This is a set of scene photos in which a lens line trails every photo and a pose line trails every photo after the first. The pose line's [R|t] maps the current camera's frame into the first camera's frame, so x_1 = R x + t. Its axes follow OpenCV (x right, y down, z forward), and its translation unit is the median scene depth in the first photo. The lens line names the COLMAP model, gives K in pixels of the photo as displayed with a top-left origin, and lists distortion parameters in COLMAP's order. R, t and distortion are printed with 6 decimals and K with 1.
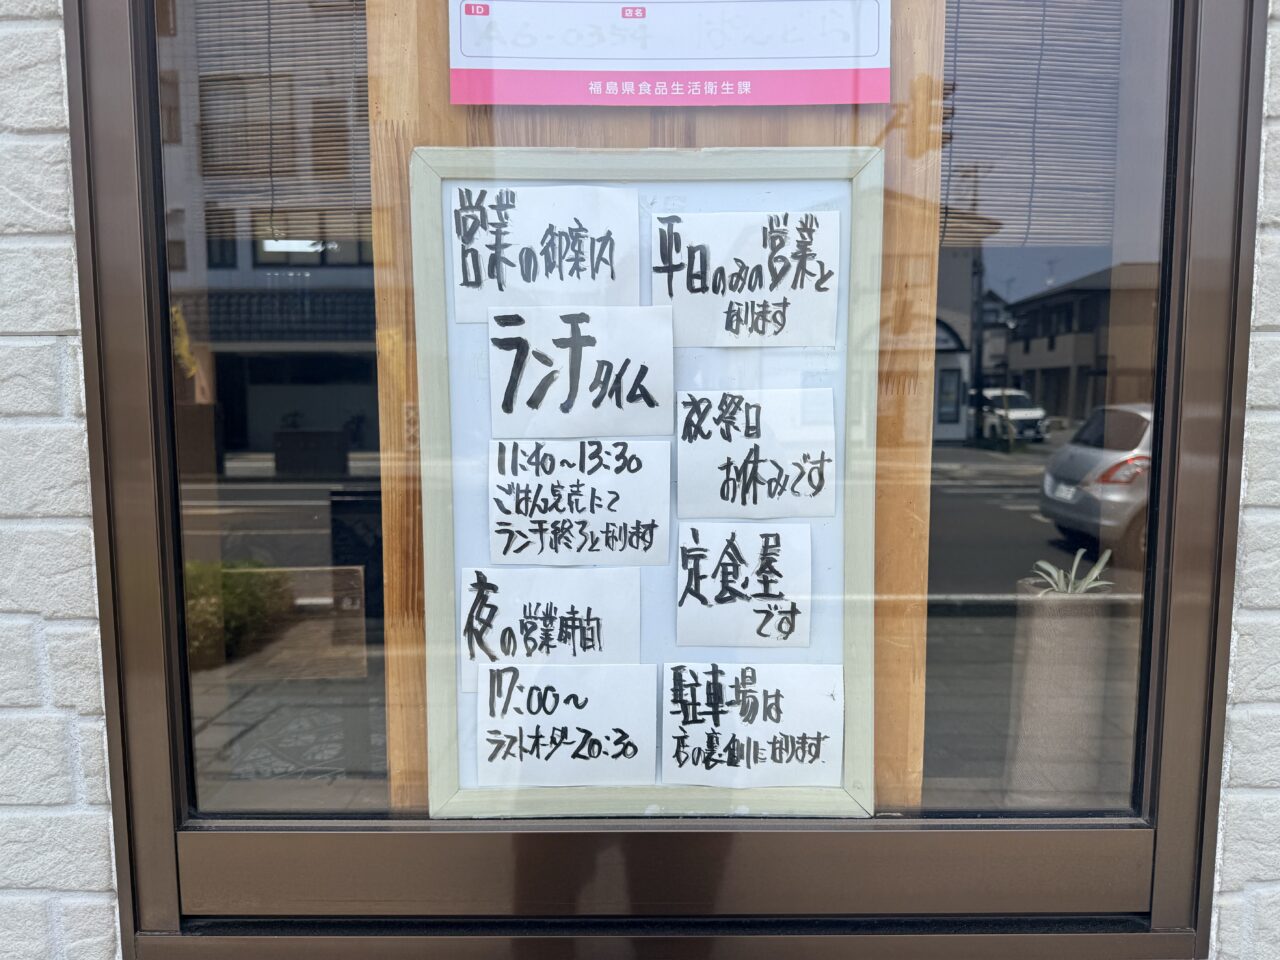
lens RADIAL K [[925.4, 0, 640.0], [0, 925.4, 480.0], [0, 0, 1]] dist [0.029944, -0.041171]
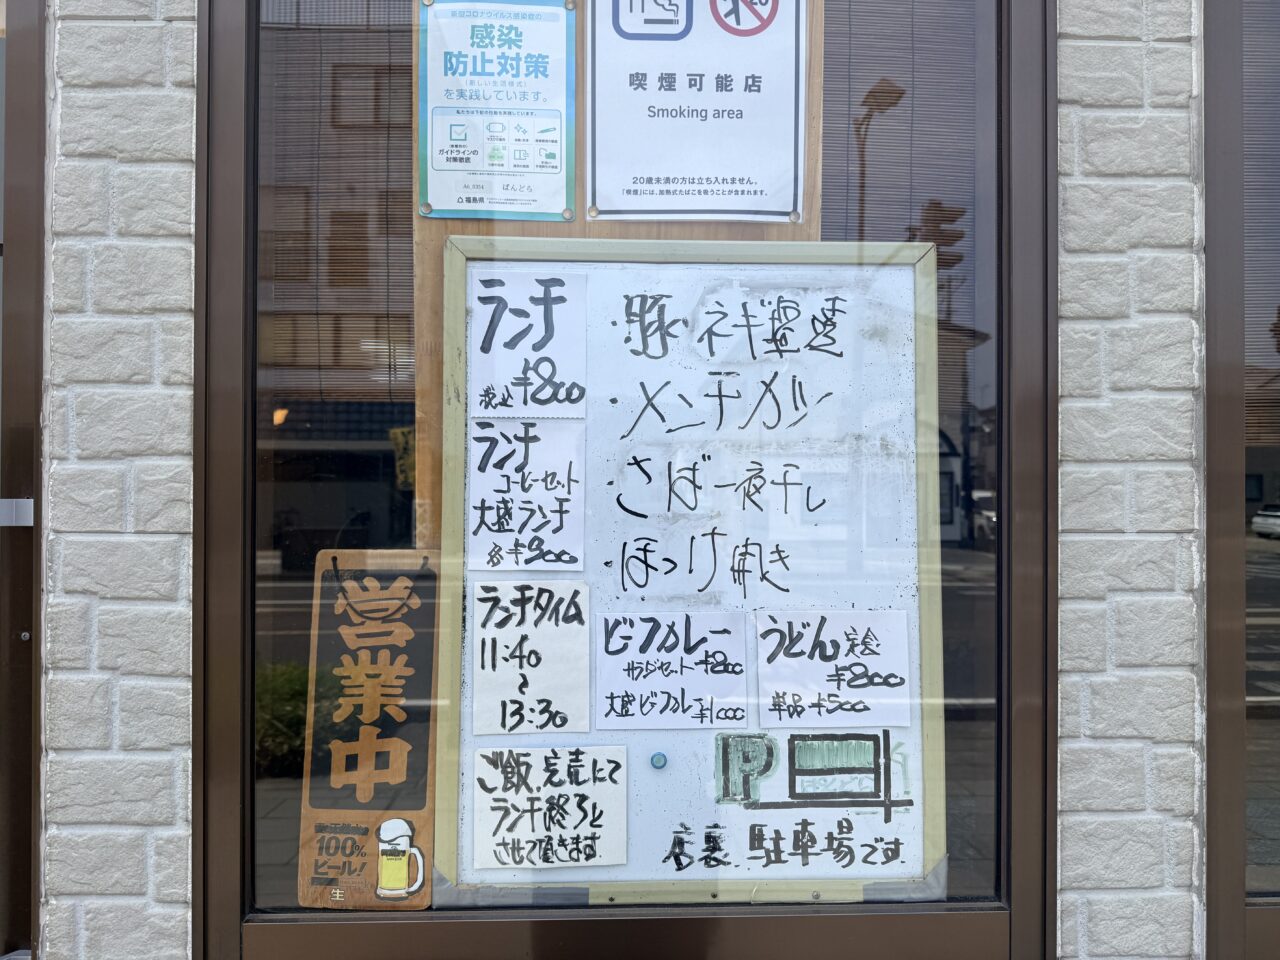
lens RADIAL K [[925.4, 0, 640.0], [0, 925.4, 480.0], [0, 0, 1]] dist [0.029944, -0.041171]
pose [[0.999272, 0.008249, 0.037261, -1.431873], [-0.004348, 0.994610, -0.103594, -0.084395], [-0.037915, 0.103356, 0.993922, -0.339986]]
